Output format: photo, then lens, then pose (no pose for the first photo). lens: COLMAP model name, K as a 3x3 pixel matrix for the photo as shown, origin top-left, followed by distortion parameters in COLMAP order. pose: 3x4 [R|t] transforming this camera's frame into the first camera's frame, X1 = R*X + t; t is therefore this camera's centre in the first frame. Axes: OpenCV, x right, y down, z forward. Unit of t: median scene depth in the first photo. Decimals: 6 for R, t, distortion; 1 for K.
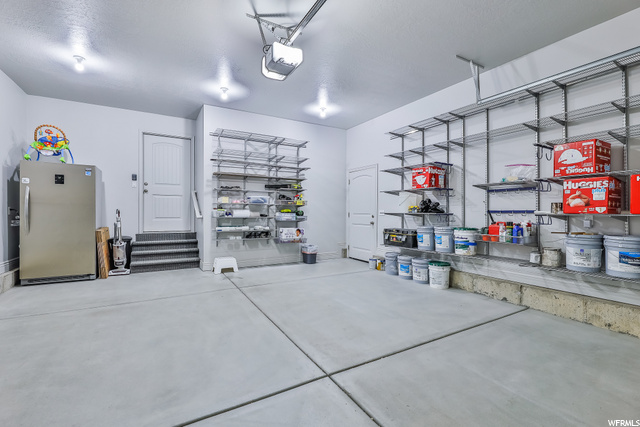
lens RADIAL K [[277.2, 0, 317.5], [0, 277.2, 212.4], [0, 0, 1]] dist [-0.002126, -0.001477]
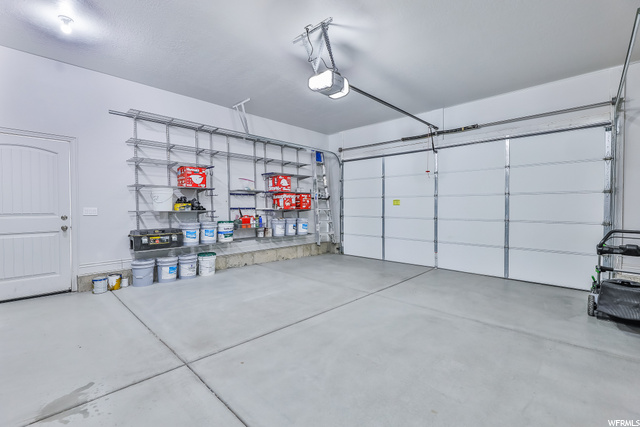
lens RADIAL K [[277.2, 0, 318.5], [0, 277.2, 210.9], [0, 0, 1]] dist [-0.002126, -0.001477]
pose [[-0.250895, -0.021169, 0.967783, -0.874793], [0.002169, 0.999746, 0.022430, -0.022367], [-0.968012, 0.007726, -0.250785, 0.921255]]
